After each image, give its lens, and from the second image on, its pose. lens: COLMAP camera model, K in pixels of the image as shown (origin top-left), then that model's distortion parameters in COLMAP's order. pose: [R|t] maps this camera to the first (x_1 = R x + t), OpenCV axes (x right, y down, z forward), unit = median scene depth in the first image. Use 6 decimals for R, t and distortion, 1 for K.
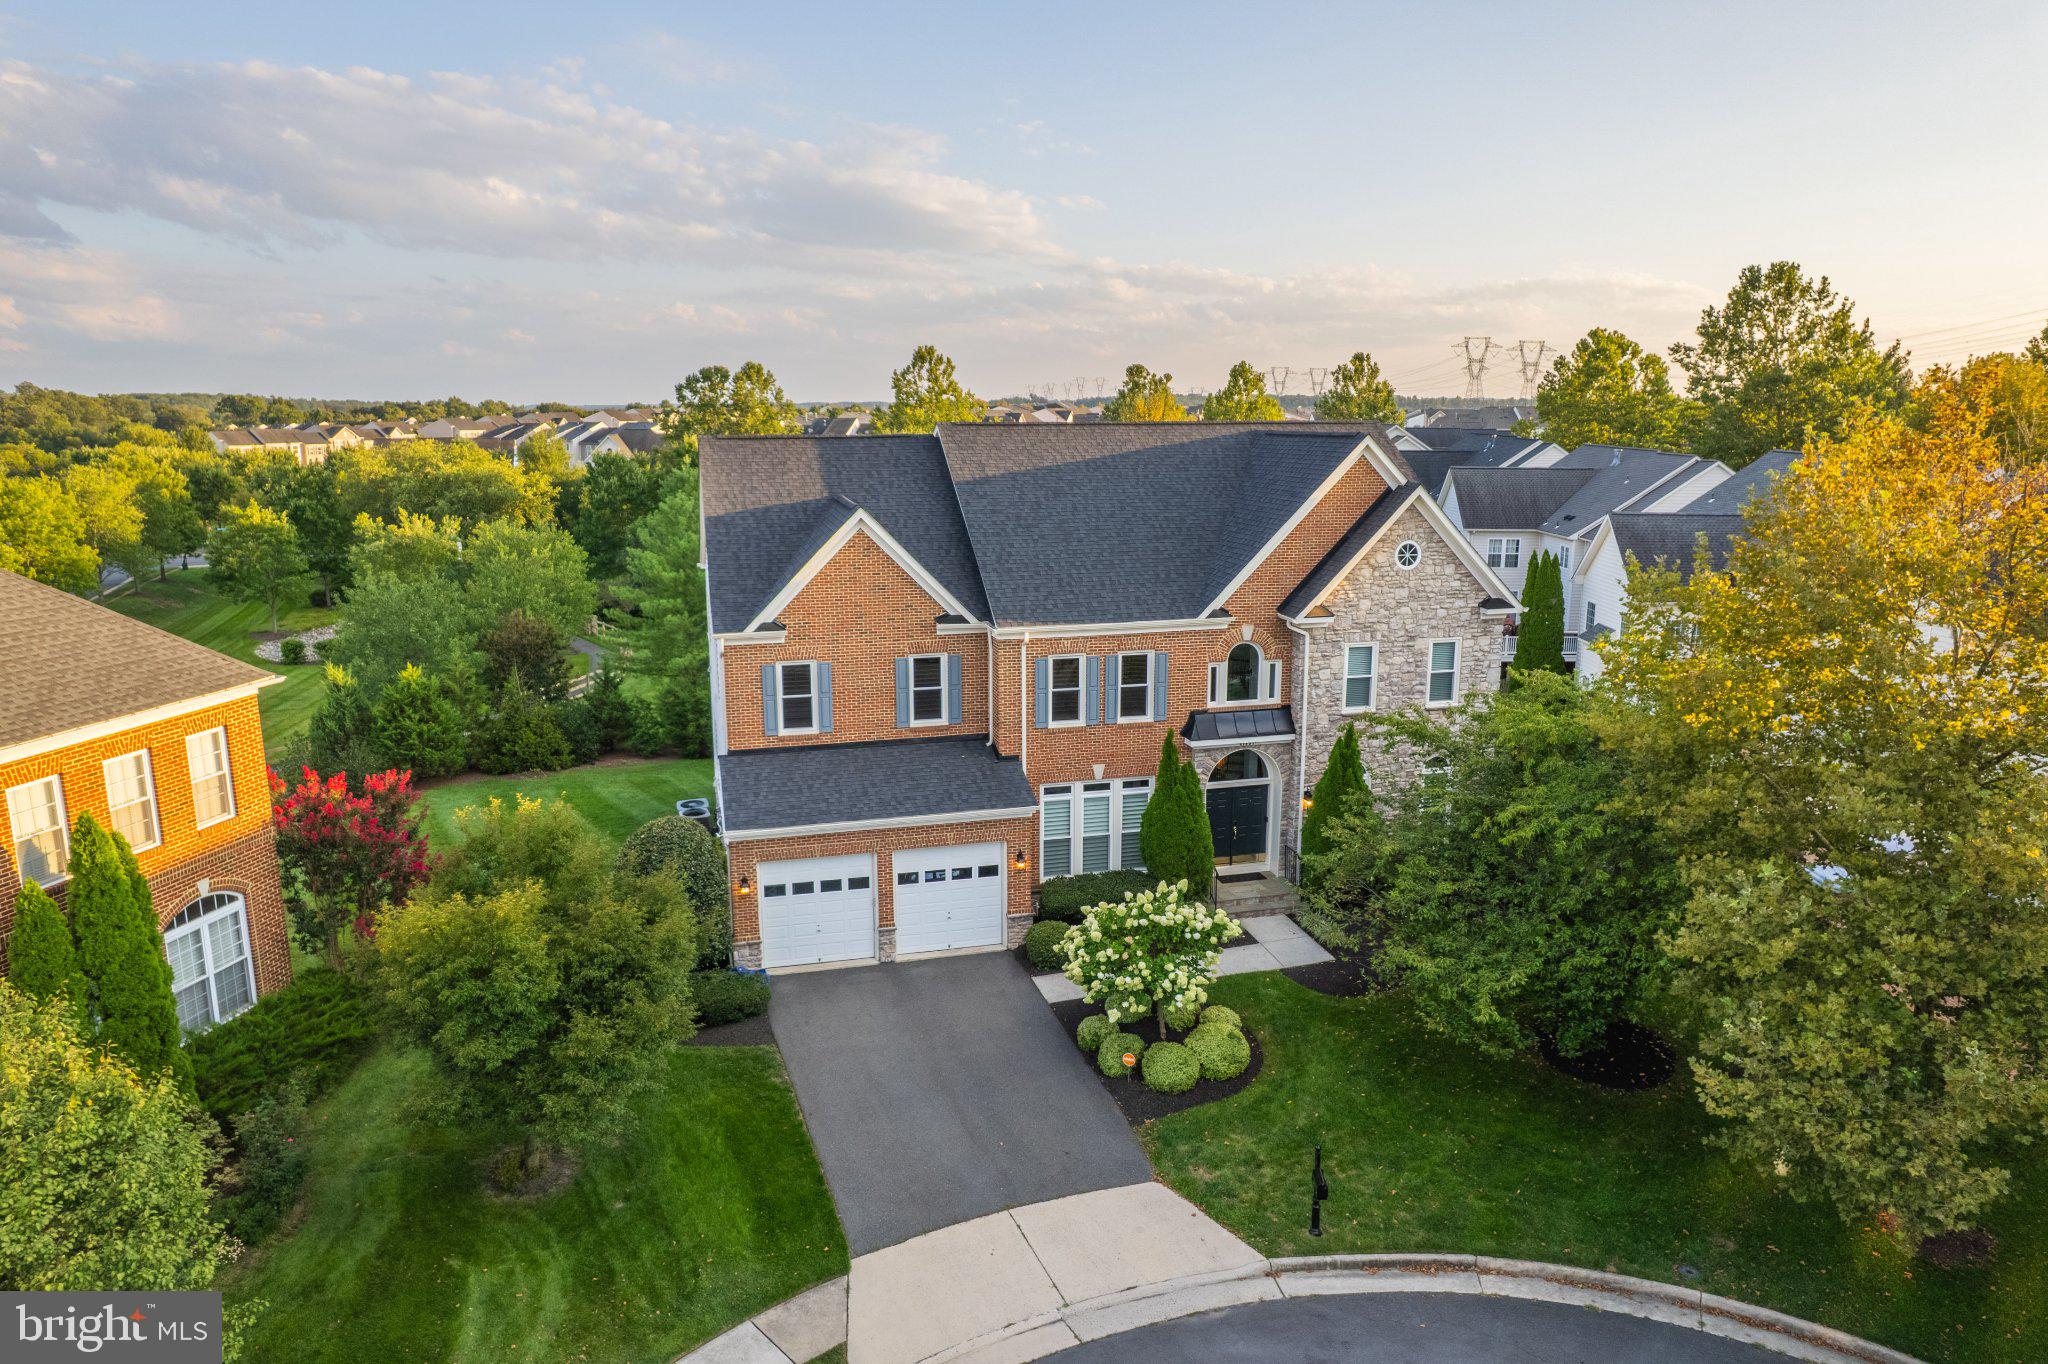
lens RADIAL K [[1311.1, 0, 1024.0], [0, 1311.1, 682.0], [0, 0, 1]] dist [-0.078458, 0.069462]
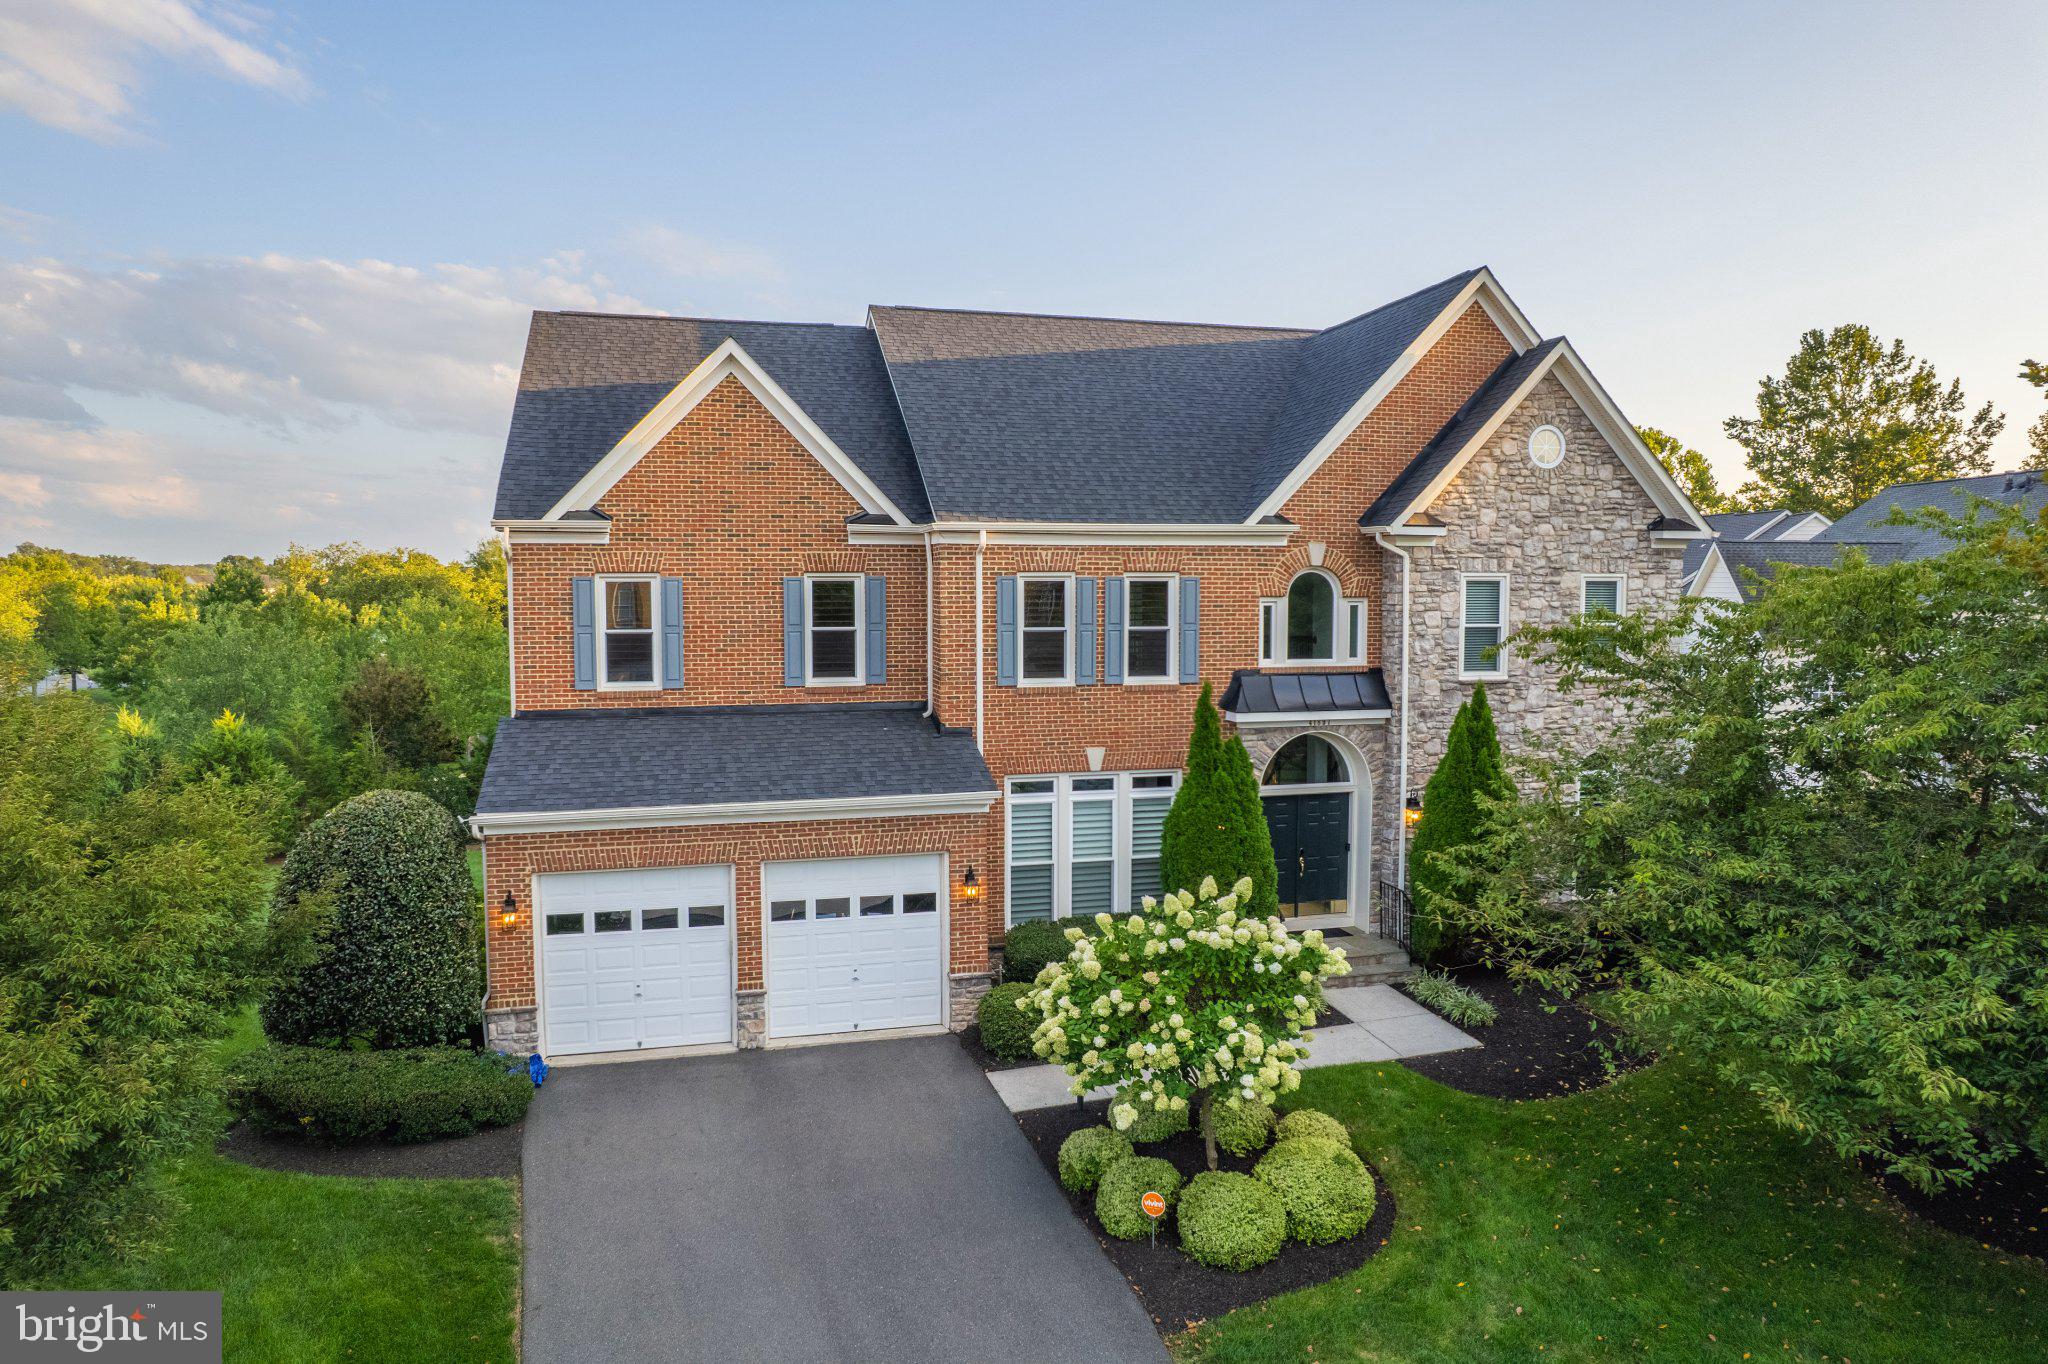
lens RADIAL K [[1311.1, 0, 1024.0], [0, 1311.1, 682.0], [0, 0, 1]] dist [-0.078458, 0.069462]
pose [[1.000000, 0.000956, -0.000076, 0.022162], [-0.000957, 0.991193, -0.132420, 0.120447], [-0.000052, 0.132420, 0.991194, 0.361305]]
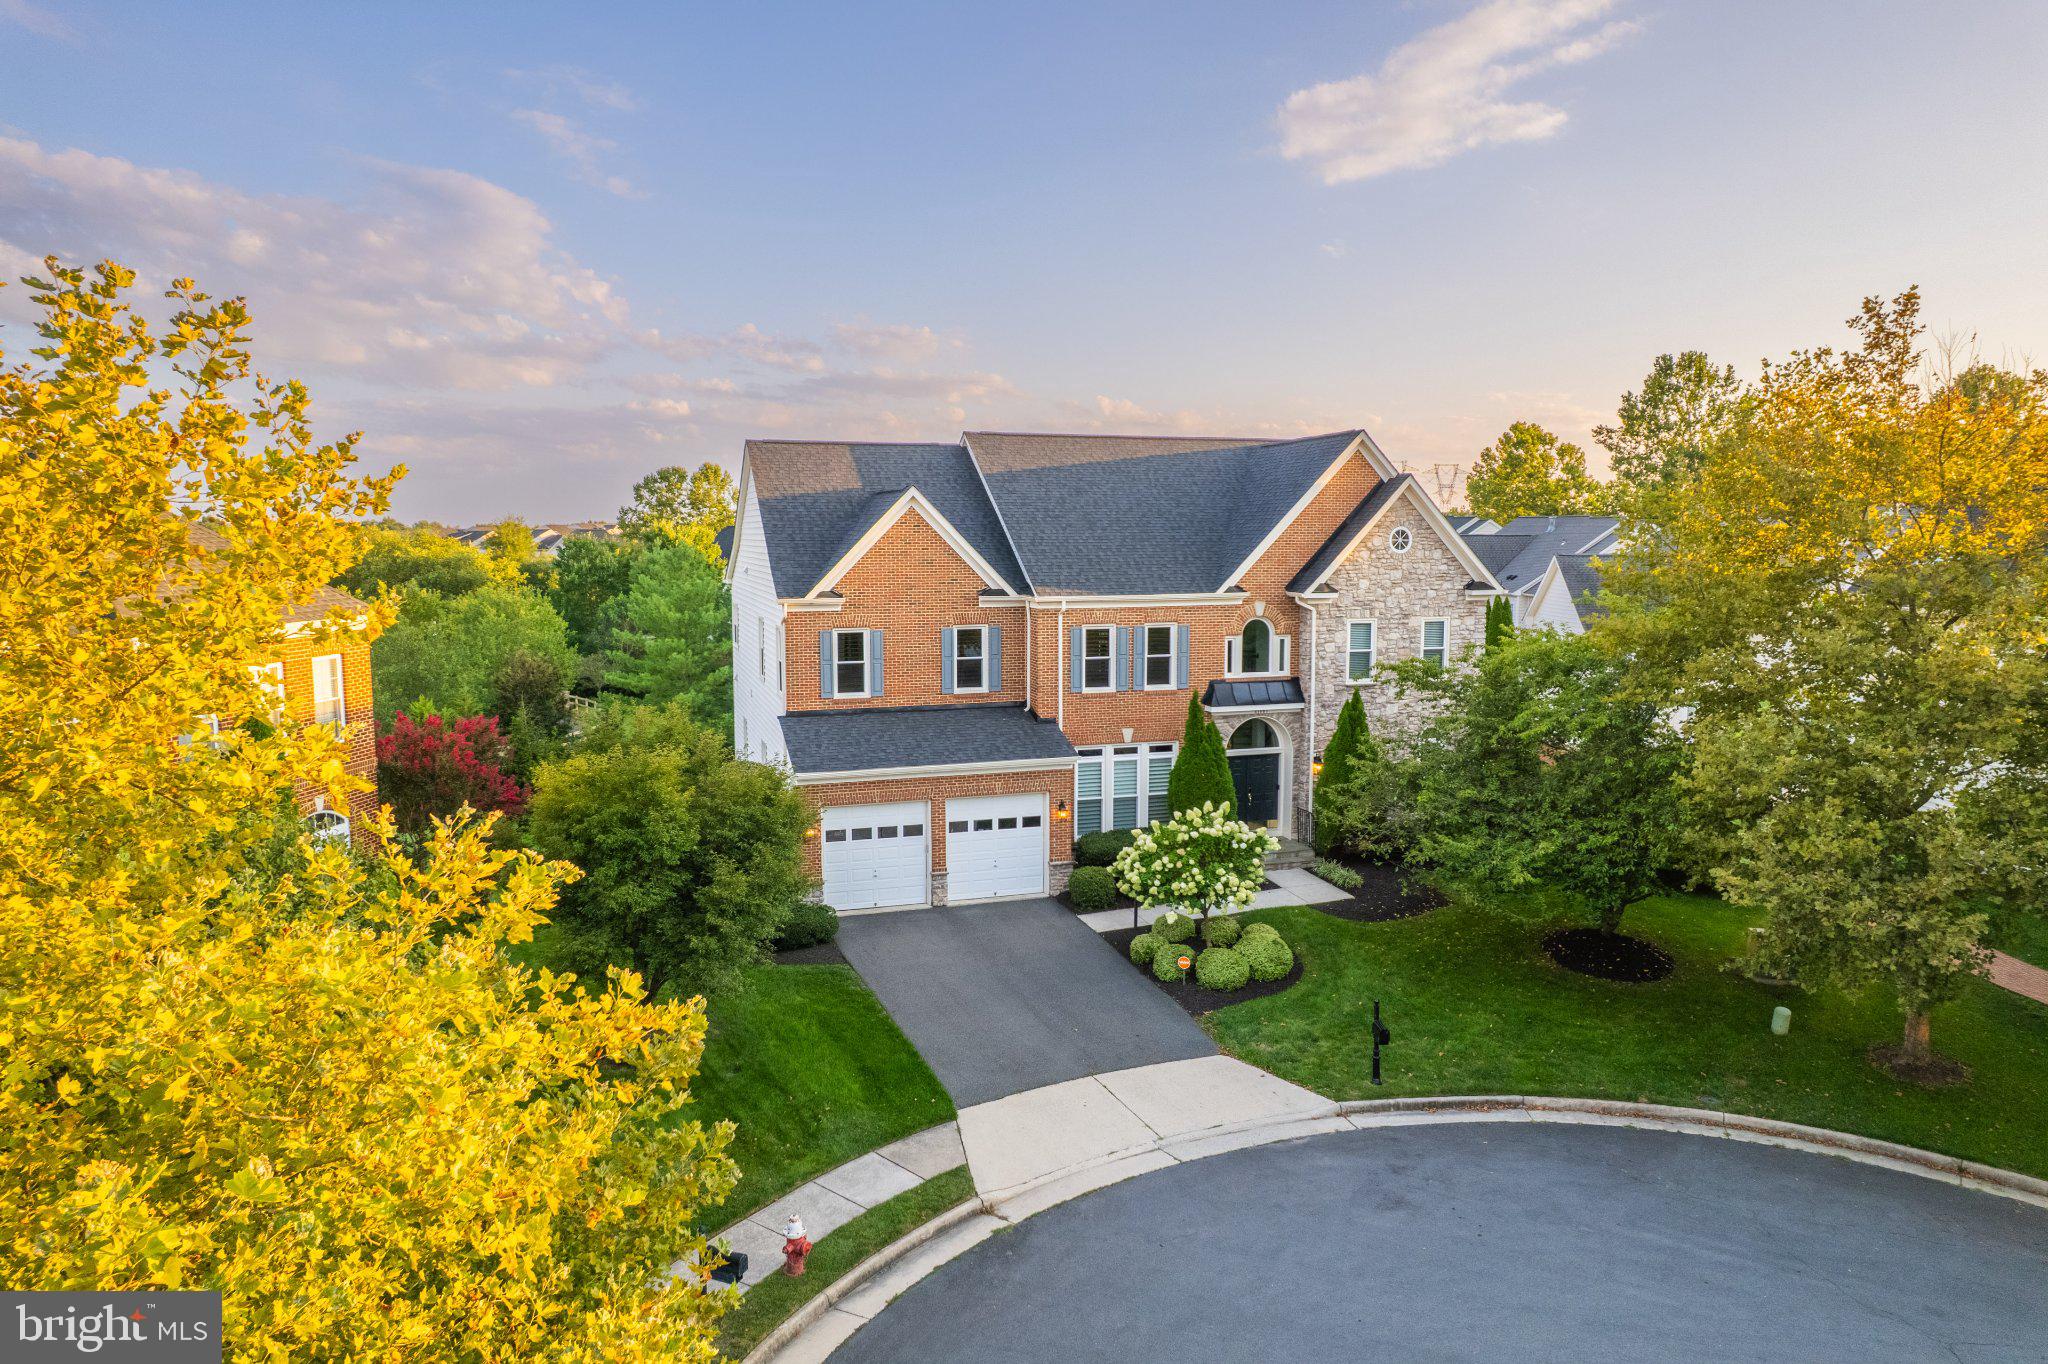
lens RADIAL K [[1306.6, 0, 1019.4], [0, 1306.6, 682.6], [0, 0, 1]] dist [-0.066888, 0.045411]
pose [[0.998744, -0.006460, 0.049678, -0.088080], [0.011089, 0.995560, -0.093473, 0.128749], [-0.048854, 0.093907, 0.994382, -0.072421]]
